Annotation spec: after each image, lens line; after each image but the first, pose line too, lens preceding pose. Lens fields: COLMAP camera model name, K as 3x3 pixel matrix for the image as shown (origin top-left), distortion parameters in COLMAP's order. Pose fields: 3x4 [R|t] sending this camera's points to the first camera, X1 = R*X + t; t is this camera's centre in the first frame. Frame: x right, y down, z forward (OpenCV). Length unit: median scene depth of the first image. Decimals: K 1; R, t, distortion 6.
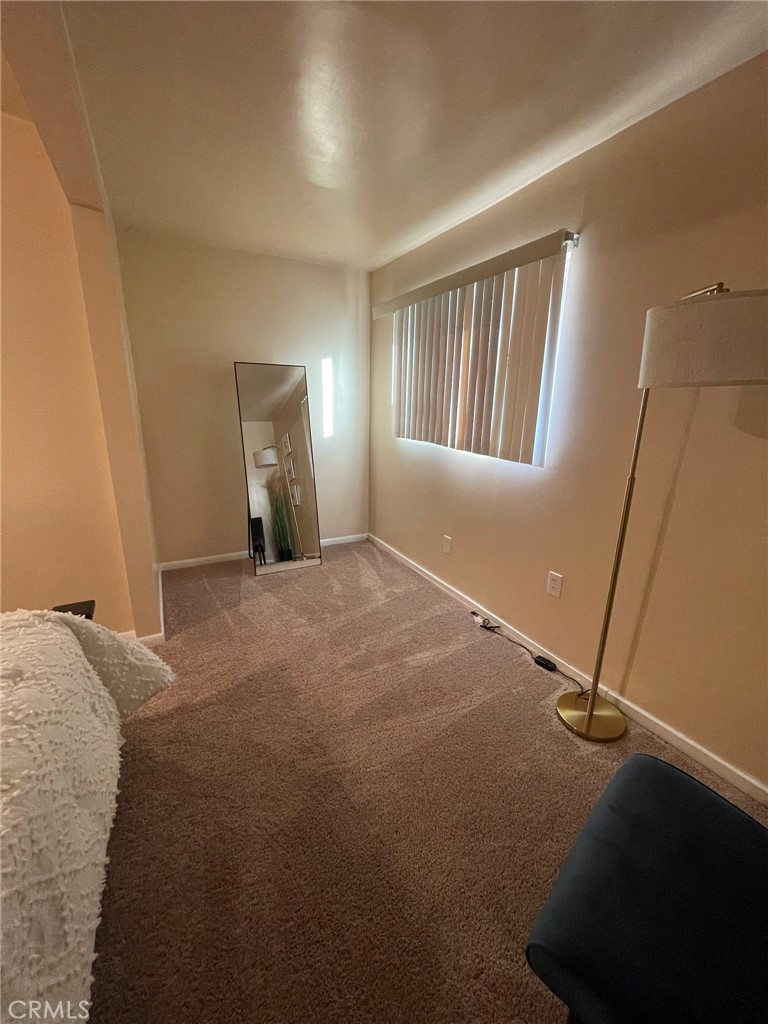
lens RADIAL K [[412.8, 0, 385.3], [0, 412.8, 518.4], [0, 0, 1]] dist [0.001688, 0.000735]
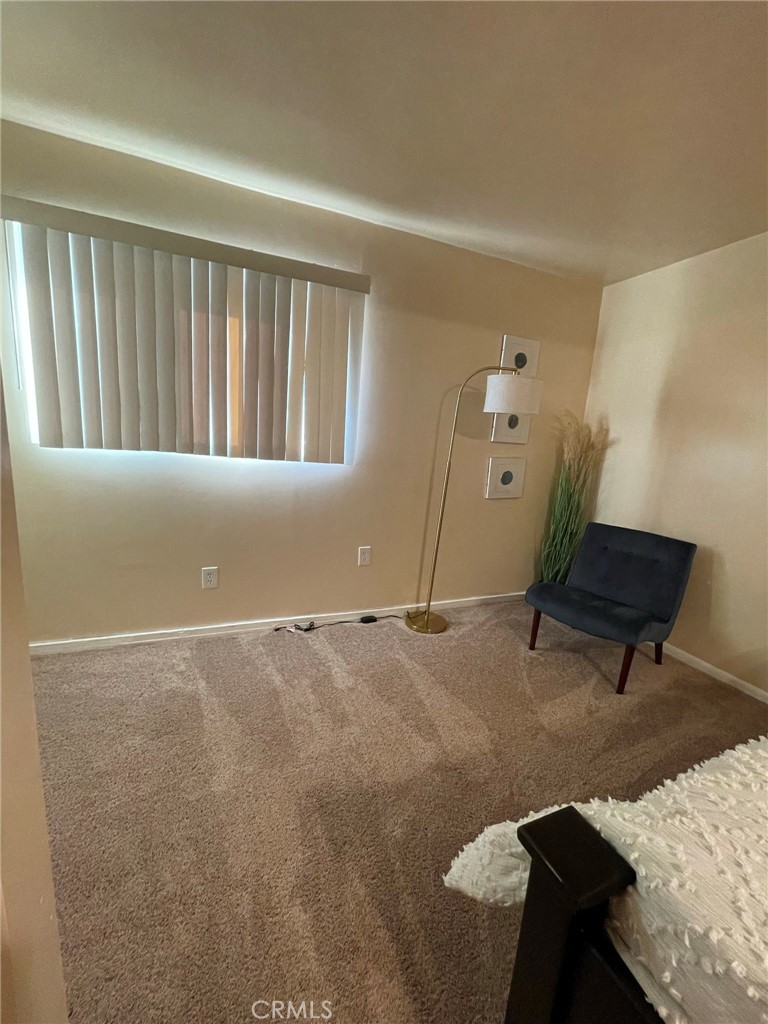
lens RADIAL K [[413.7, 0, 388.1], [0, 413.7, 511.6], [0, 0, 1]] dist [-0.001472, 0.001128]
pose [[0.089551, -0.197218, 0.976261, -0.713739], [0.199412, 0.963902, 0.176429, -0.161852], [-0.975815, 0.178879, 0.125646, 0.677255]]
